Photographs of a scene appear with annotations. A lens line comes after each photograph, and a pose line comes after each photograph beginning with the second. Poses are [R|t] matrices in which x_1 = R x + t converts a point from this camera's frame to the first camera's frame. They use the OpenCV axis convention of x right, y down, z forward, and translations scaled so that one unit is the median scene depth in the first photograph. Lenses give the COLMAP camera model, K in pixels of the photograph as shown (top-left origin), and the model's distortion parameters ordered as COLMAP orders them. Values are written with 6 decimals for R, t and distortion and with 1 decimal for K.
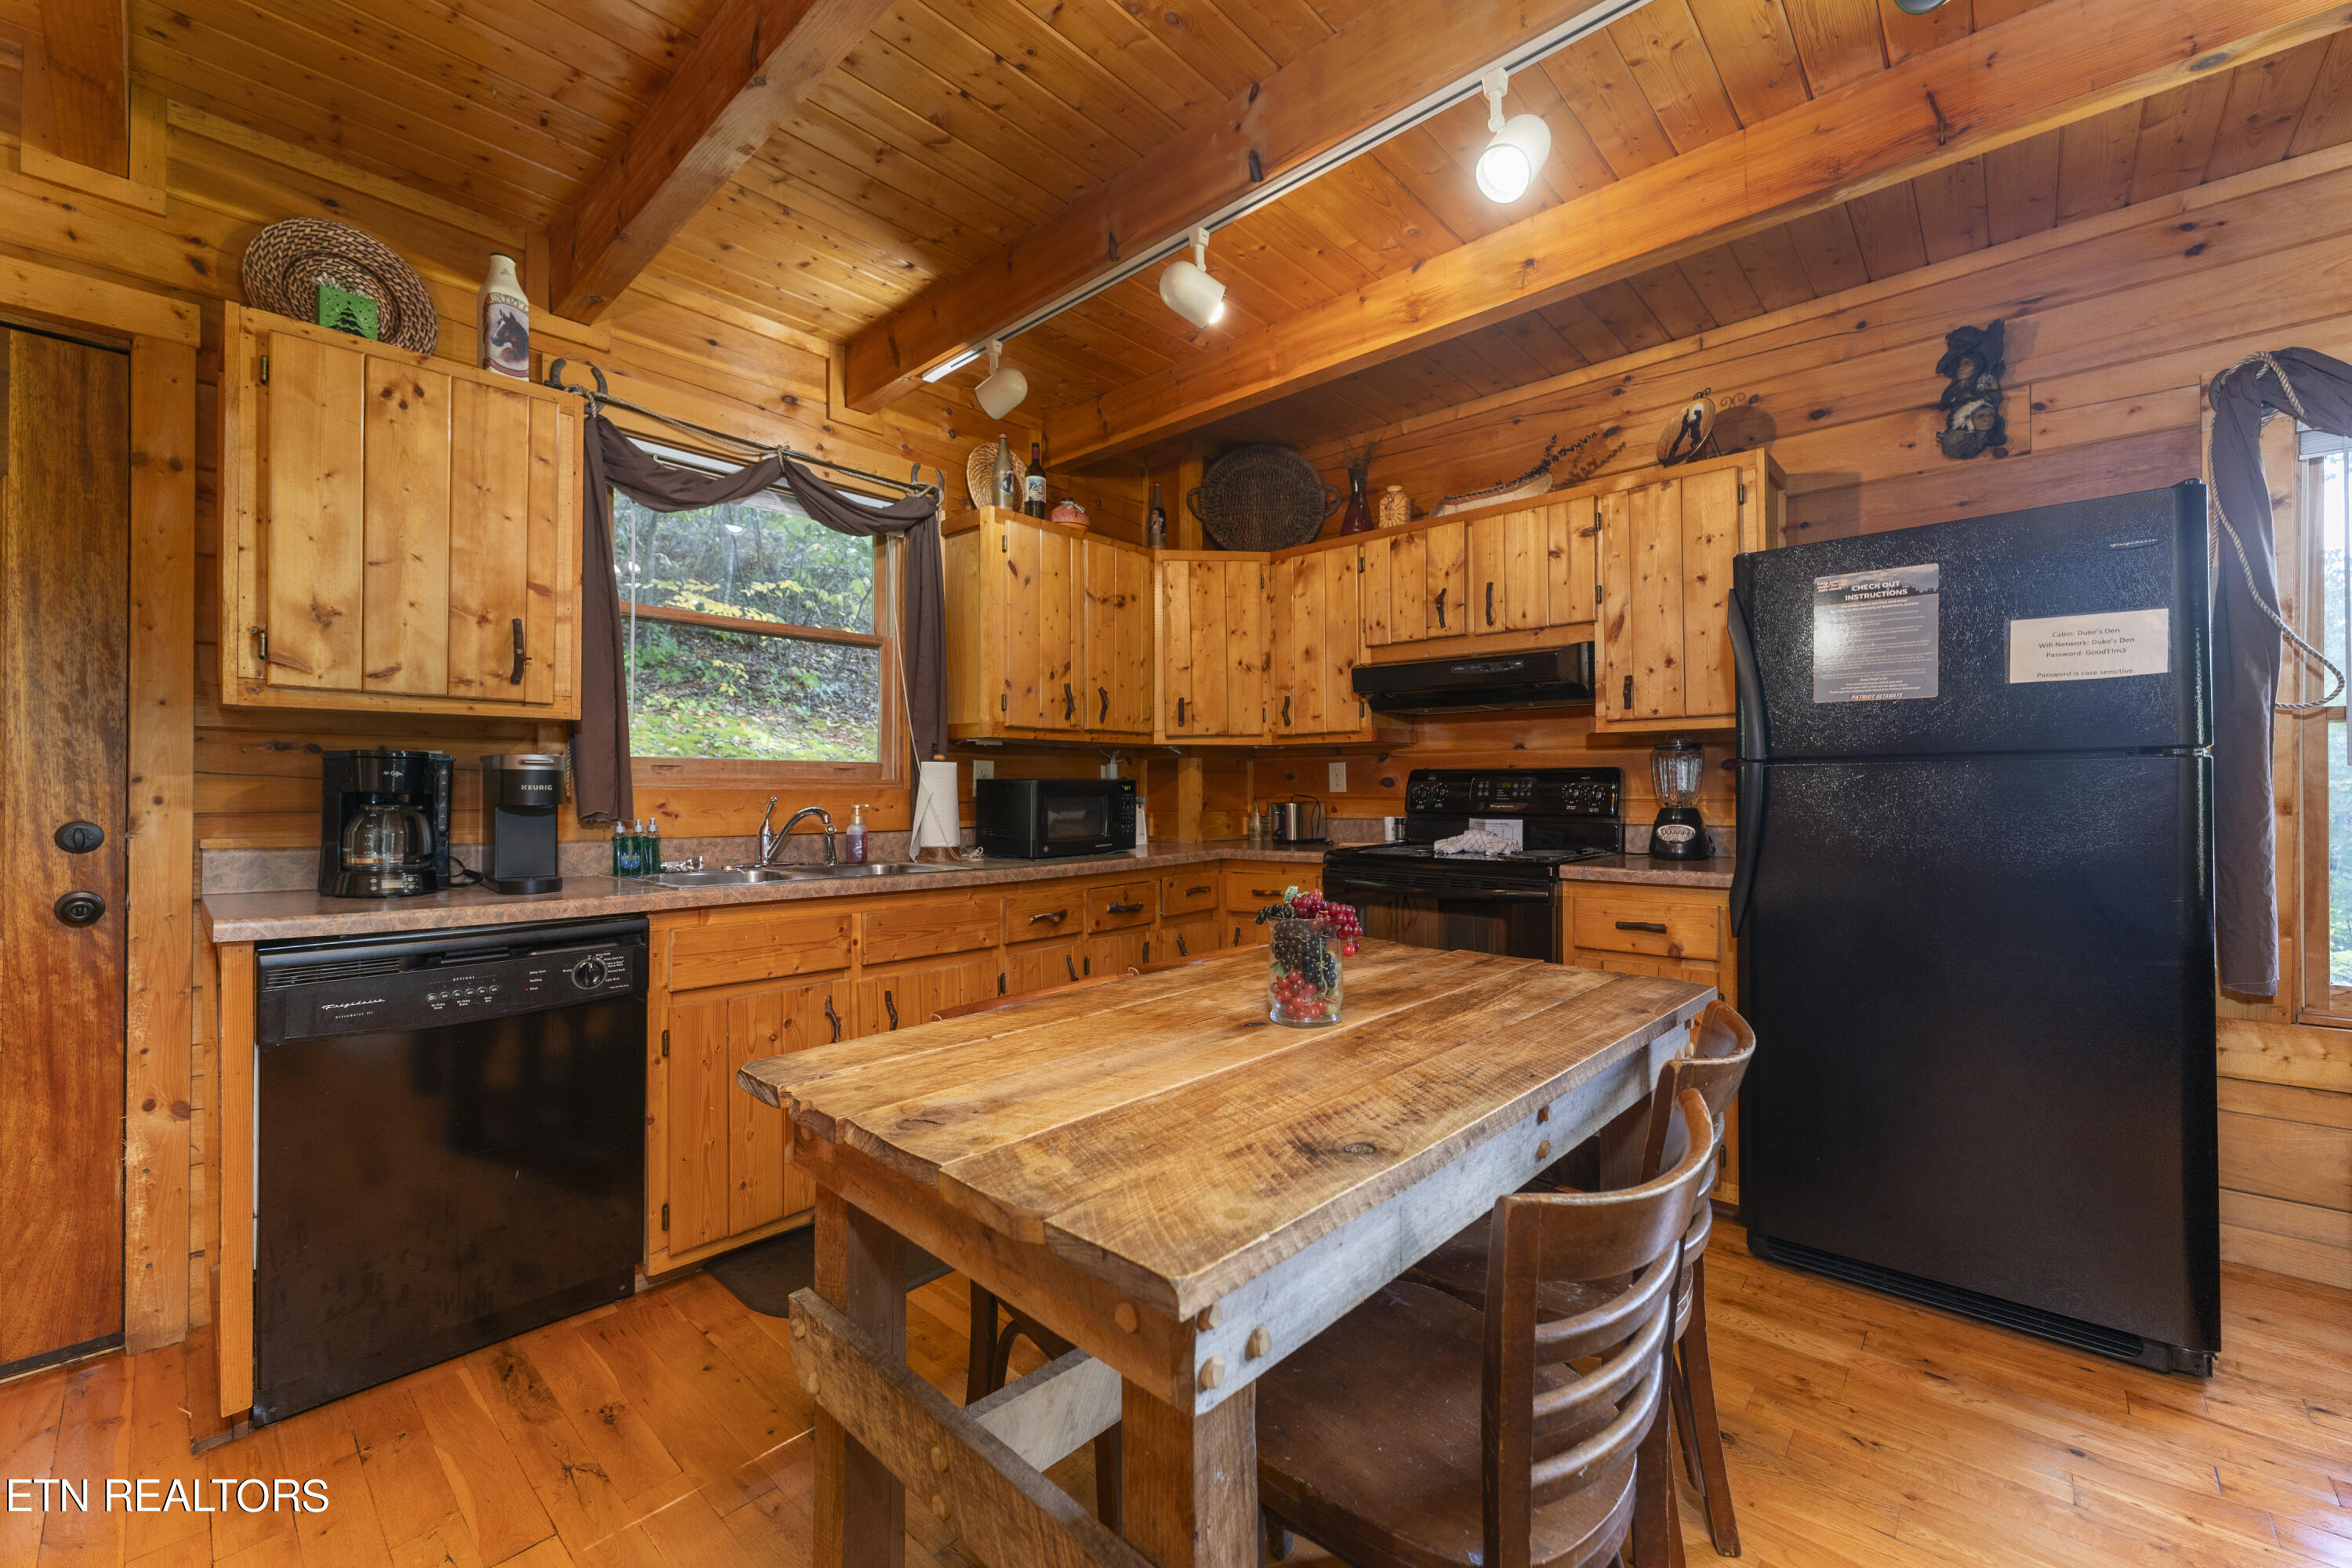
lens RADIAL K [[939.4, 0, 1176.0], [0, 939.4, 784.0], [0, 0, 1]] dist [0.001786, 0.000089]
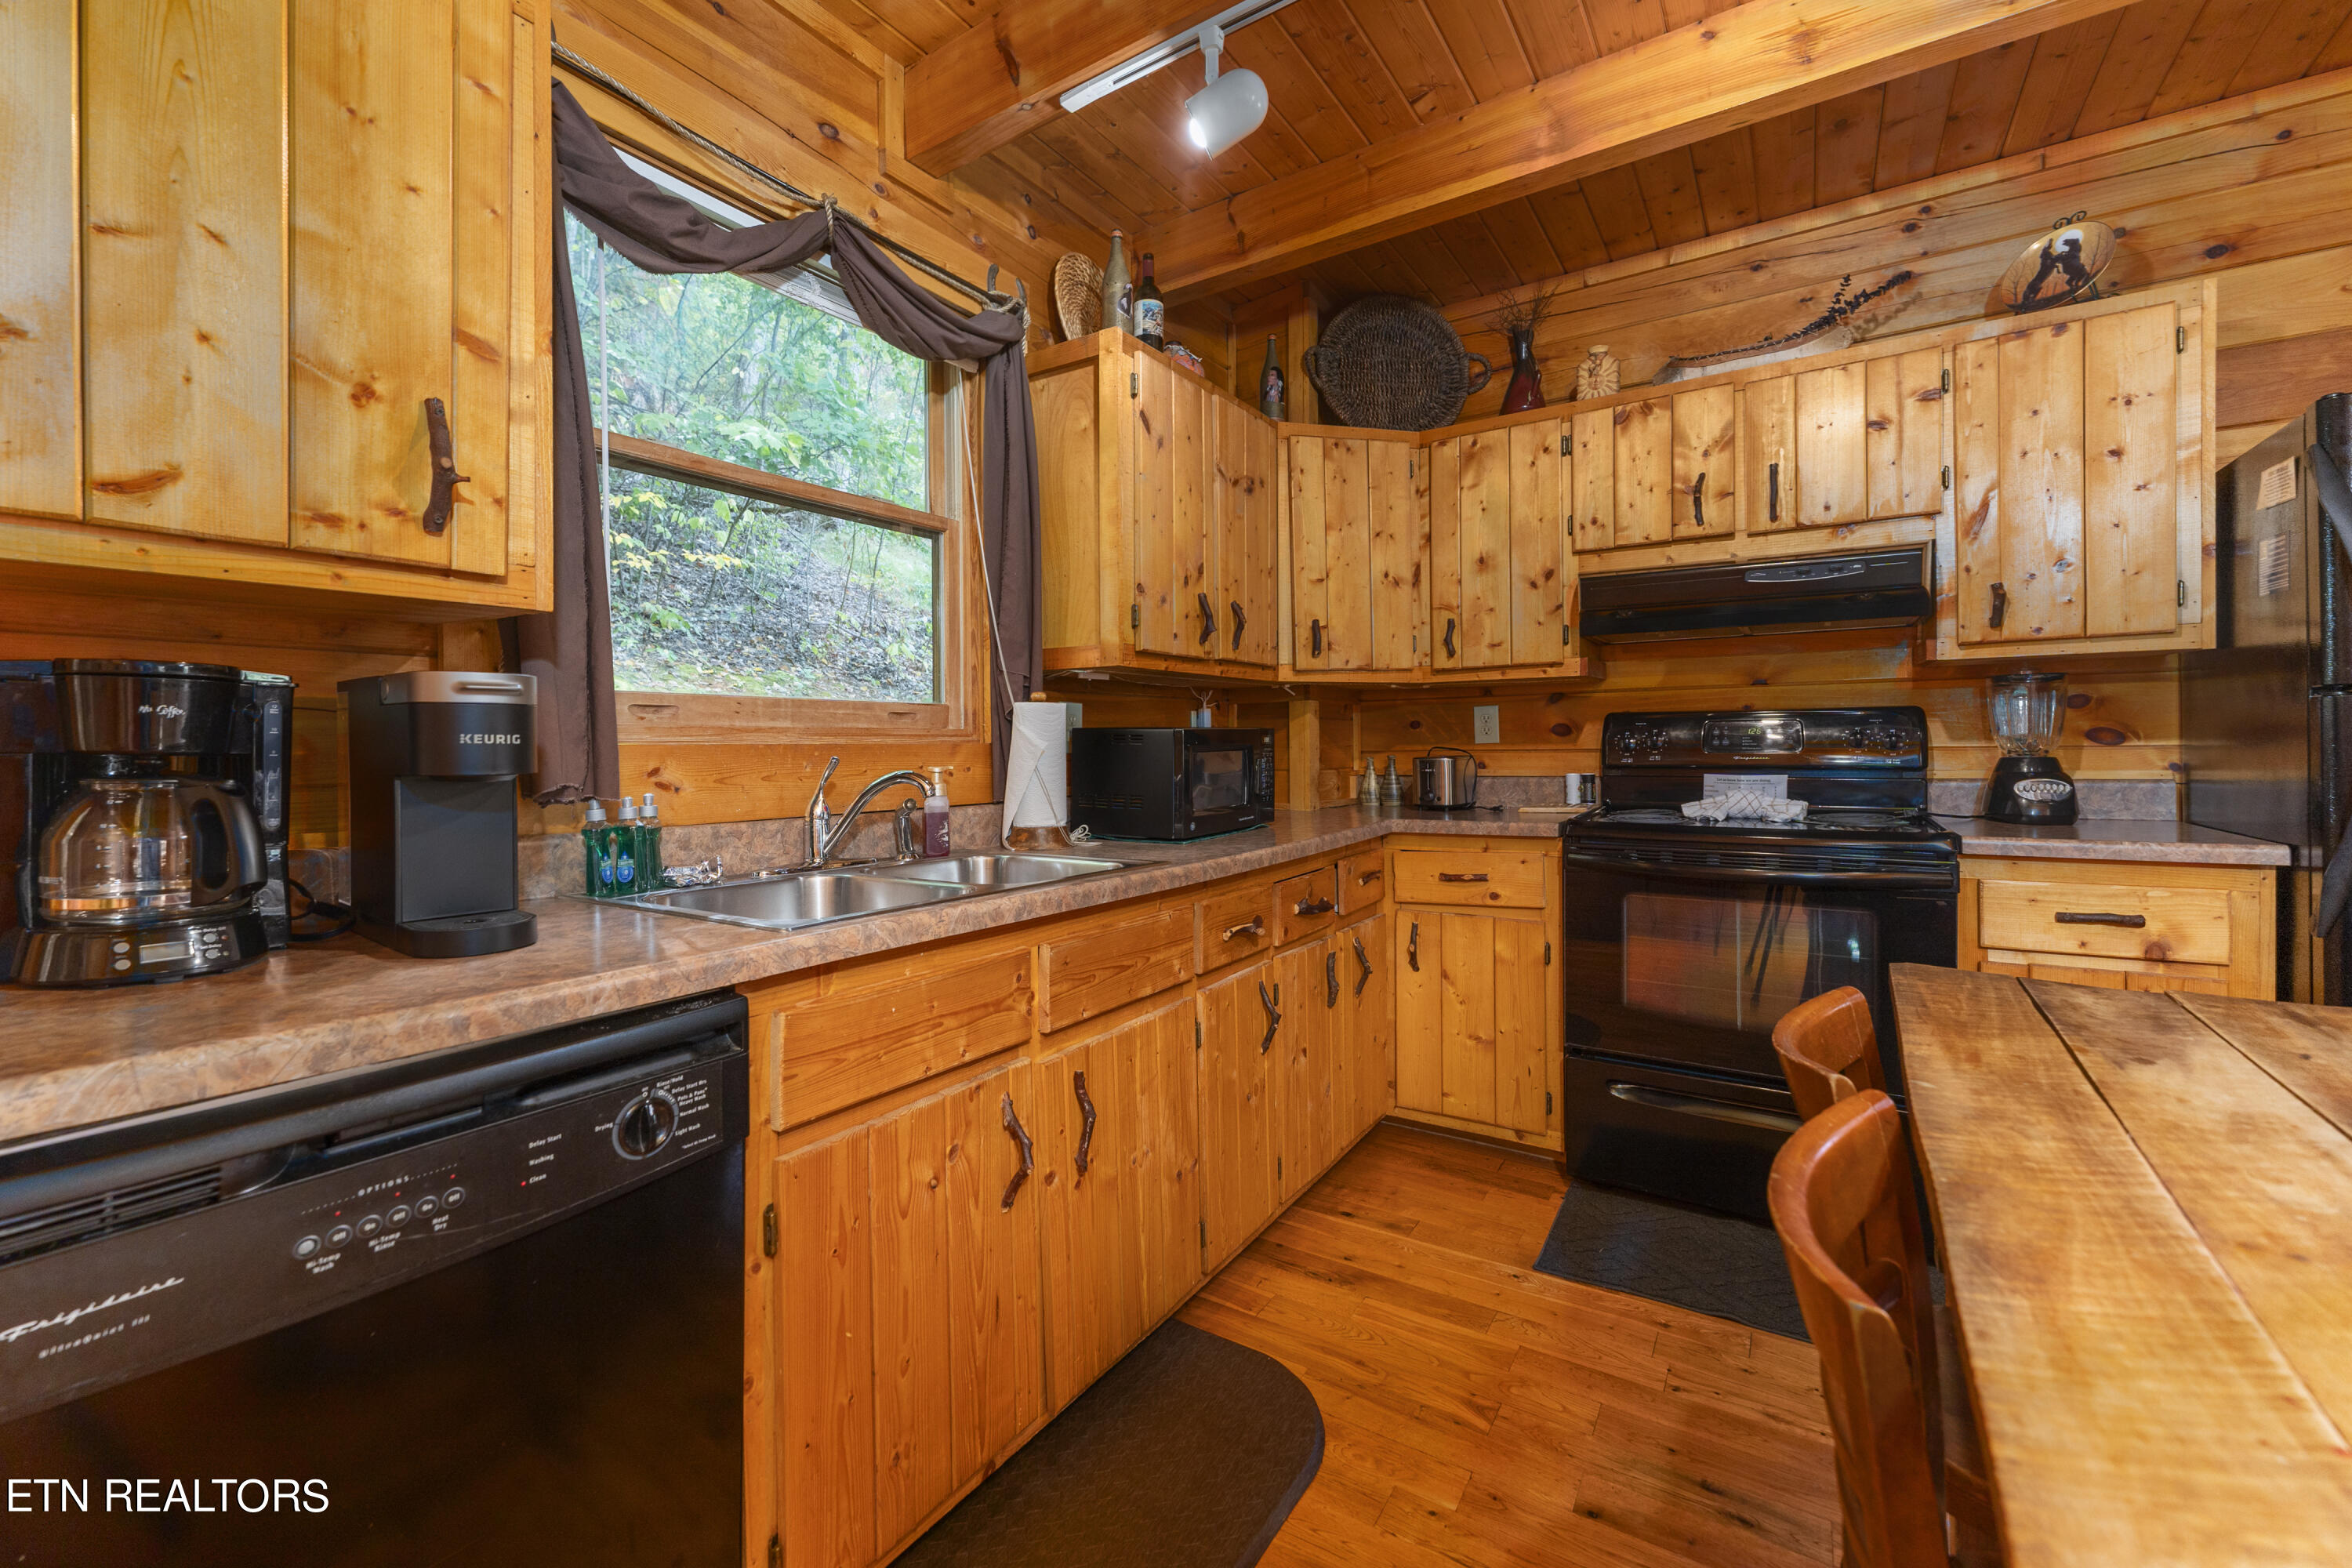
lens RADIAL K [[965.9, 0, 1170.5], [0, 965.9, 752.9], [0, 0, 1]] dist [-0.001073, 0.000388]
pose [[0.988541, -0.010752, 0.150571, -0.282871], [0.008964, 0.999881, 0.012550, 0.005395], [-0.150688, -0.011057, 0.988520, 0.311766]]
